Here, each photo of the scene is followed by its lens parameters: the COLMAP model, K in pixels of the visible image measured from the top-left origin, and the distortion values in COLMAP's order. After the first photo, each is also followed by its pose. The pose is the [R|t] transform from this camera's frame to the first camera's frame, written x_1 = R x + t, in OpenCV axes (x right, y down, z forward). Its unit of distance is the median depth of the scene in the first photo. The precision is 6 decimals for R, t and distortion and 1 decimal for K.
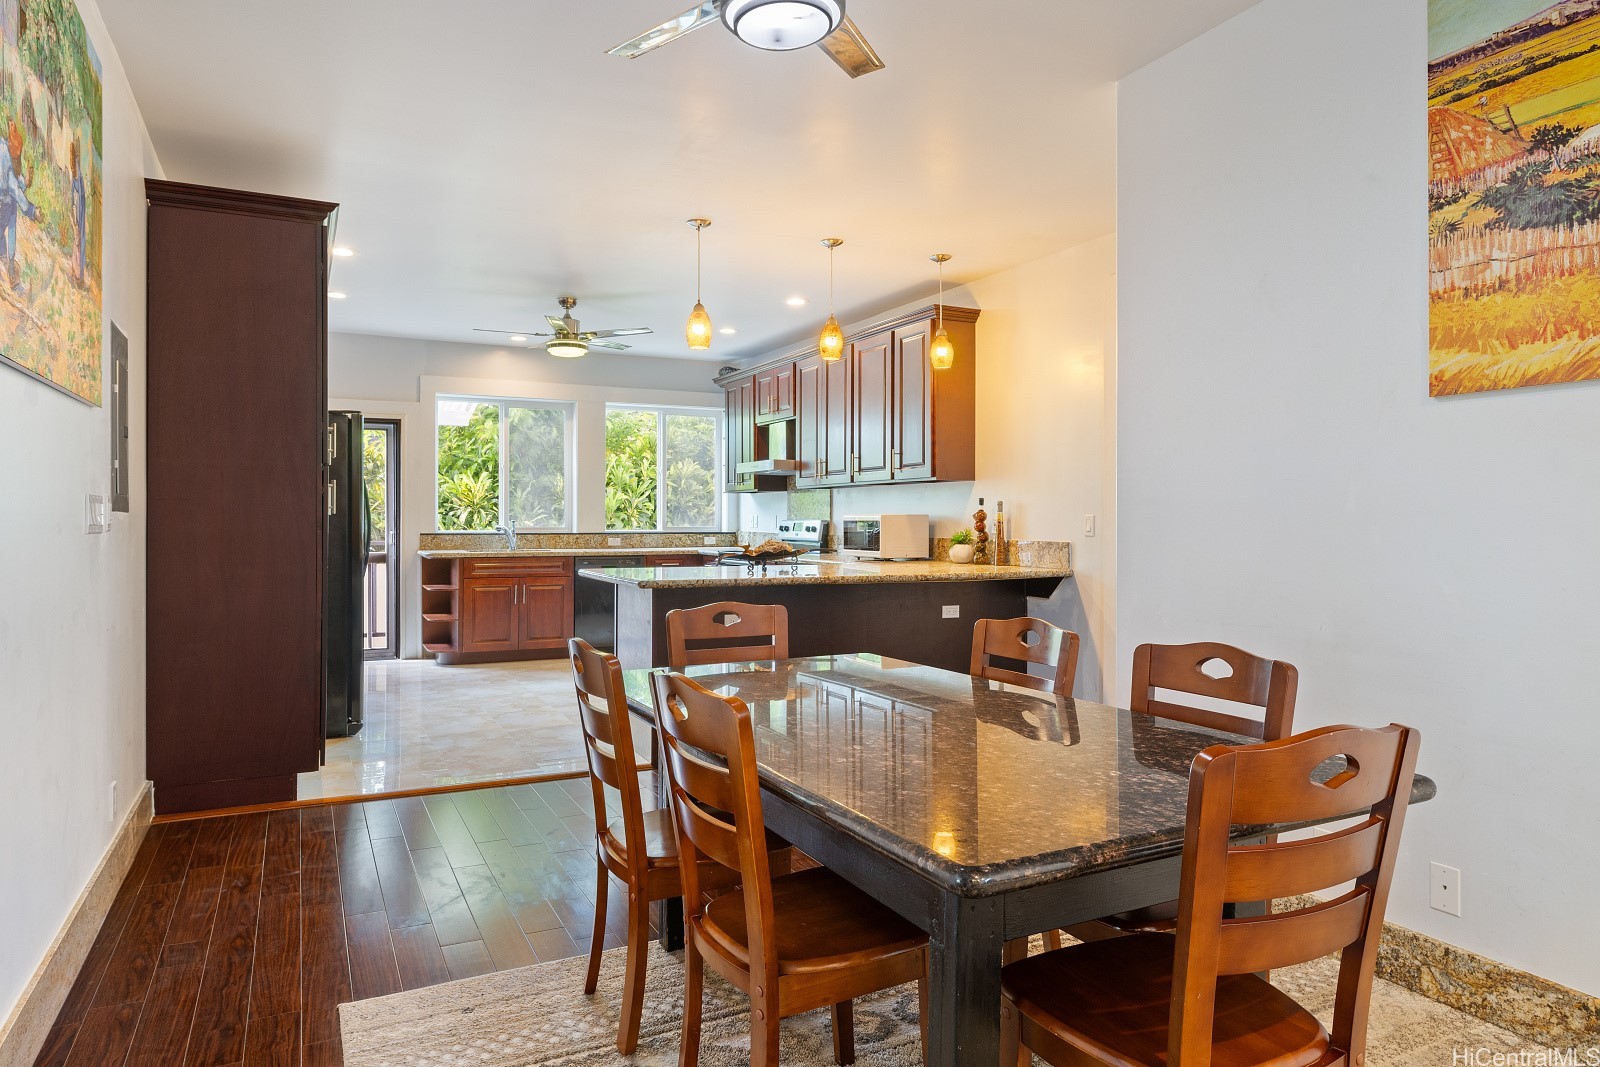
lens RADIAL K [[984.8, 0, 801.4], [0, 984.8, 529.4], [0, 0, 1]] dist [-0.006621, -0.000332]
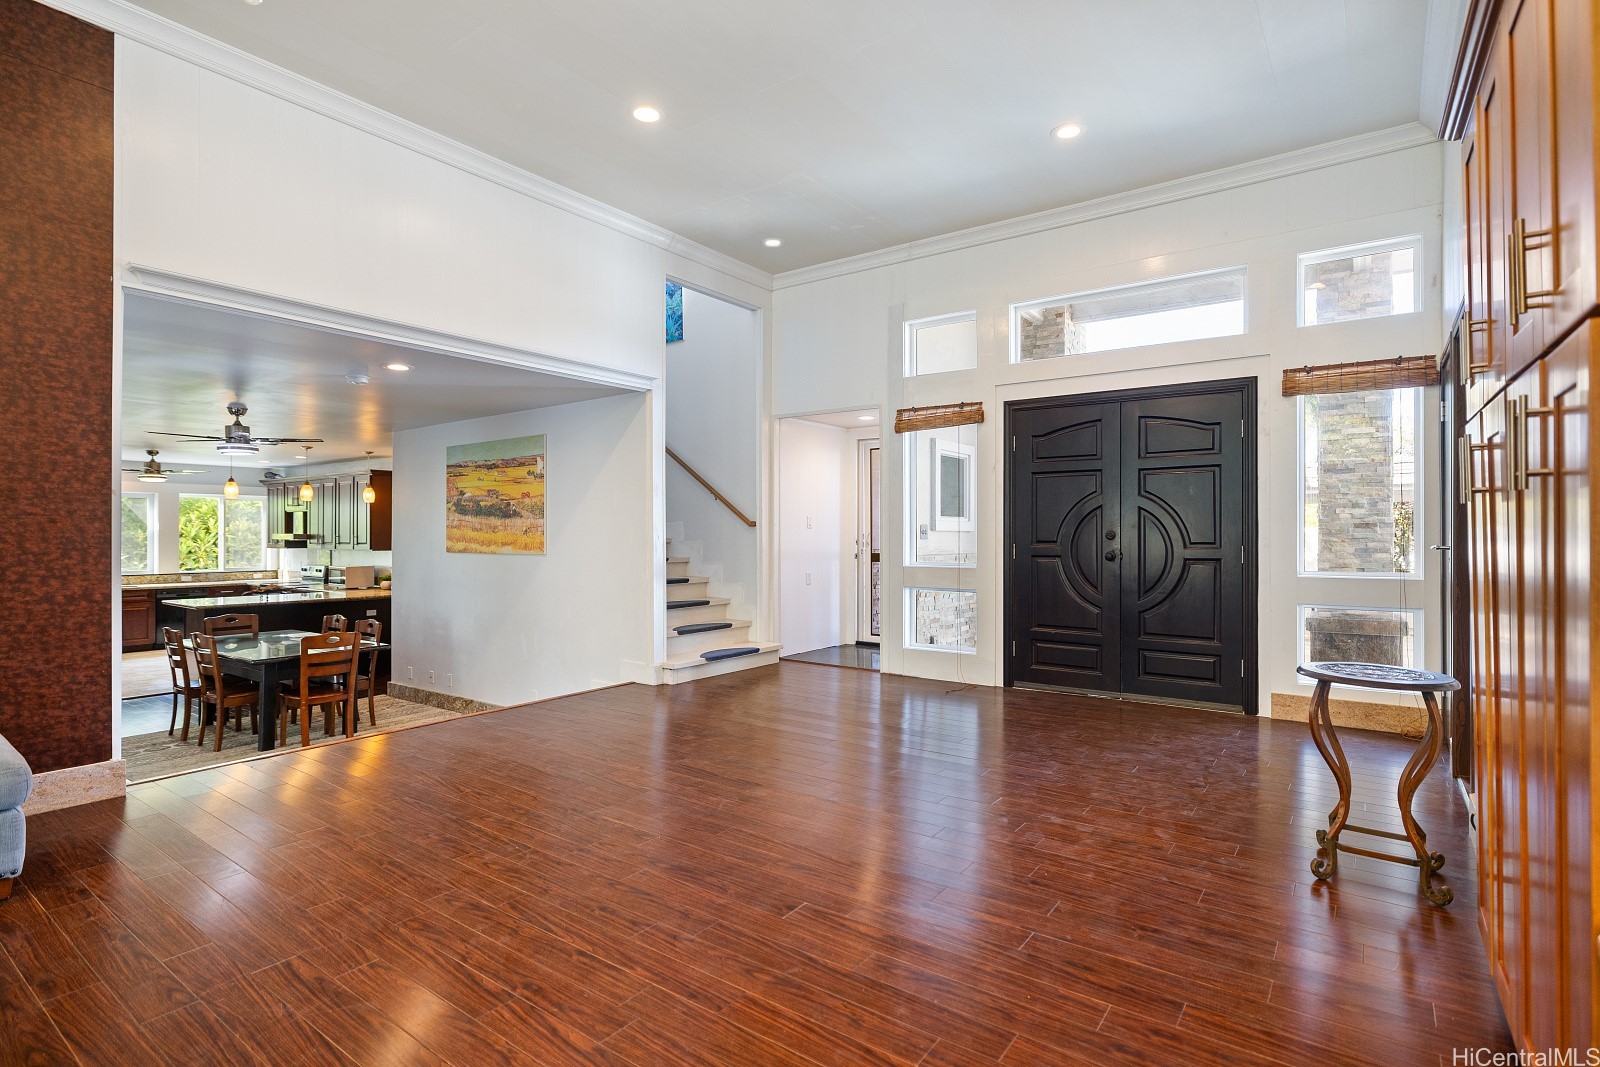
lens RADIAL K [[776.9, 0, 796.1], [0, 776.9, 534.4], [0, 0, 1]] dist [-0.001017, -0.000637]
pose [[0.890016, -0.000264, 0.455929, 0.168474], [0.004547, 0.999955, -0.008298, -0.061675], [-0.455907, 0.009459, 0.889977, -0.824412]]
